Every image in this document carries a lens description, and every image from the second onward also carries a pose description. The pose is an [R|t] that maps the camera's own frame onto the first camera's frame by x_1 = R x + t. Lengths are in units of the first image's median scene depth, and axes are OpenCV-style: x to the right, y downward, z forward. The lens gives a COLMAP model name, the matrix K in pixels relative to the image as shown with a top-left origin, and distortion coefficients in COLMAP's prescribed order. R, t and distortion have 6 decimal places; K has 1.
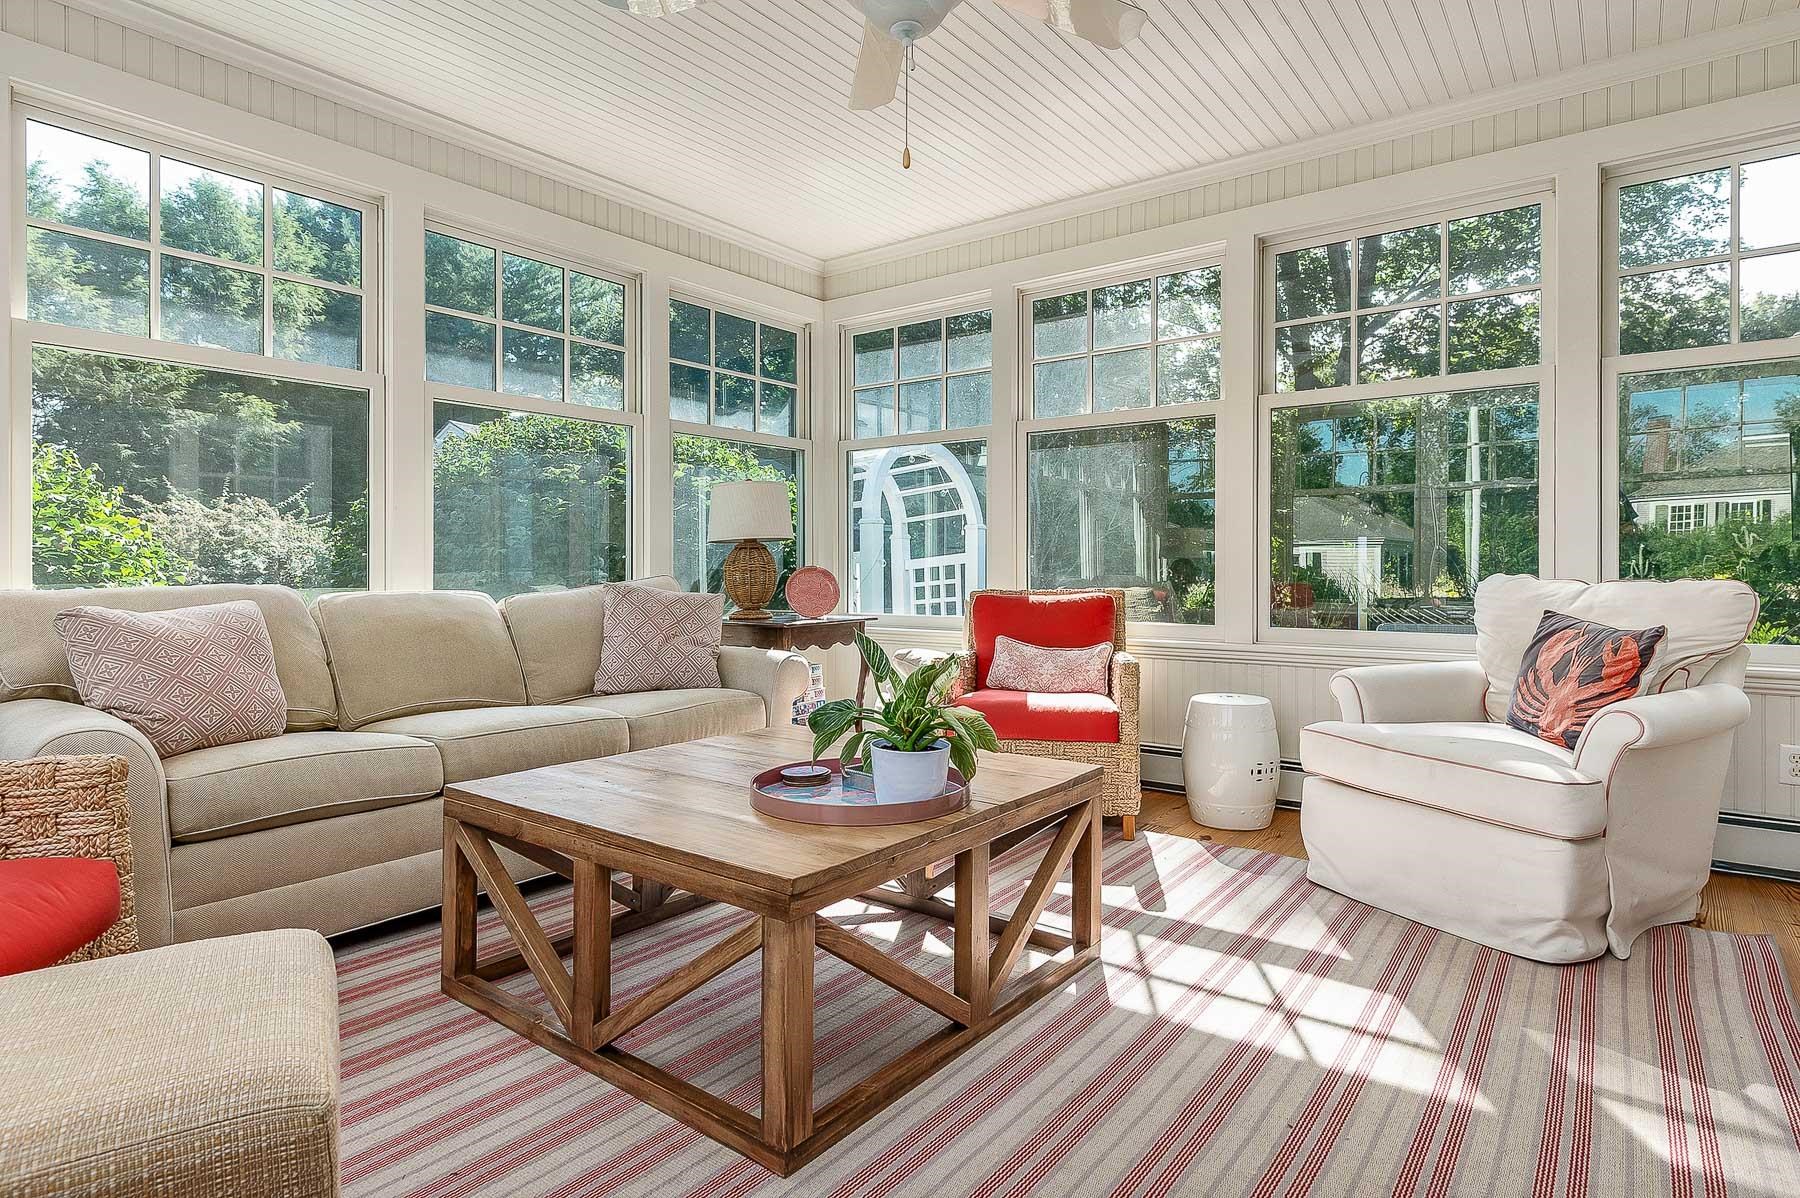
lens RADIAL K [[951.7, 0, 903.1], [0, 951.7, 557.8], [0, 0, 1]] dist [0.000299, -0.000128]
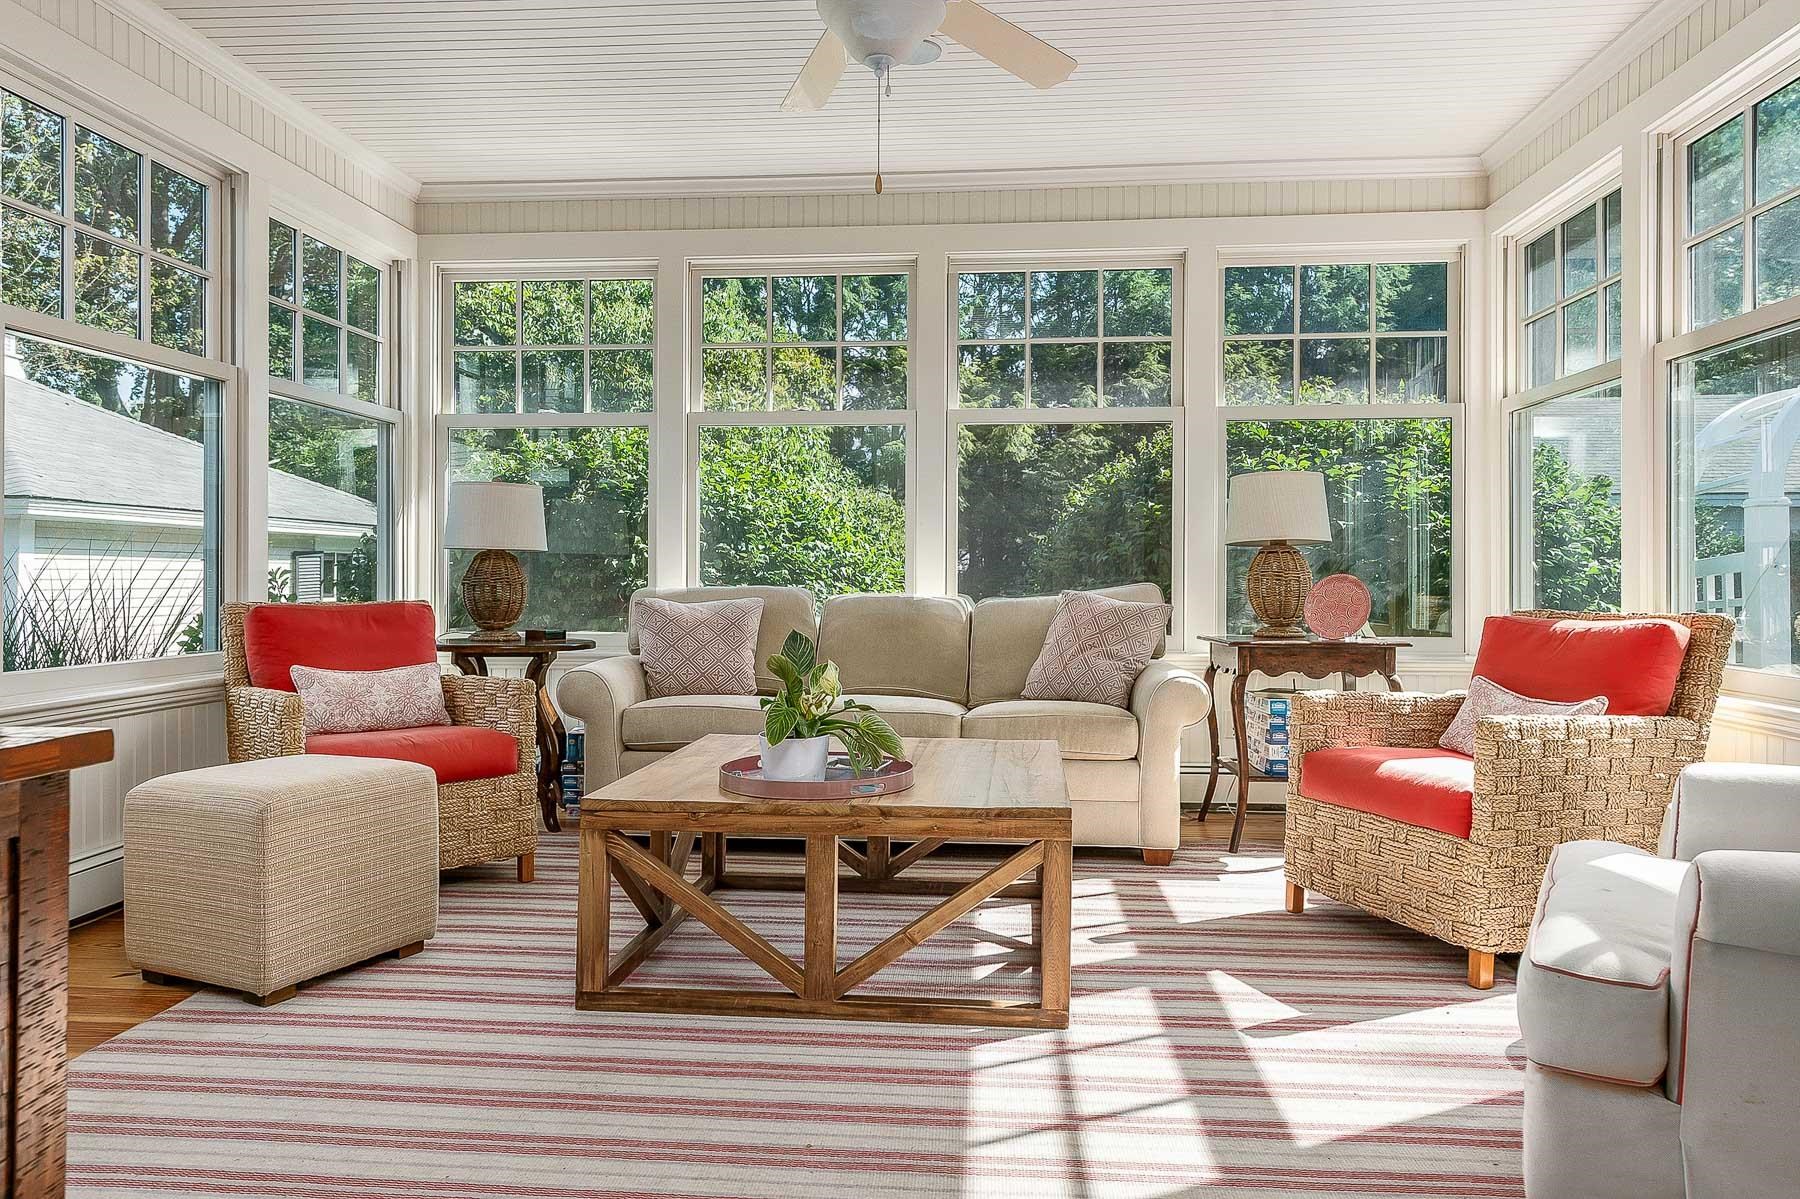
lens RADIAL K [[1224.6, 0, 898.8], [0, 1224.6, 573.1], [0, 0, 1]] dist [0.005358, 0.001860]
pose [[0.539342, 0.003027, -0.842081, 0.957070], [0.000378, 0.999993, 0.003837, 0.006114], [0.842087, -0.002388, 0.539337, 0.257004]]
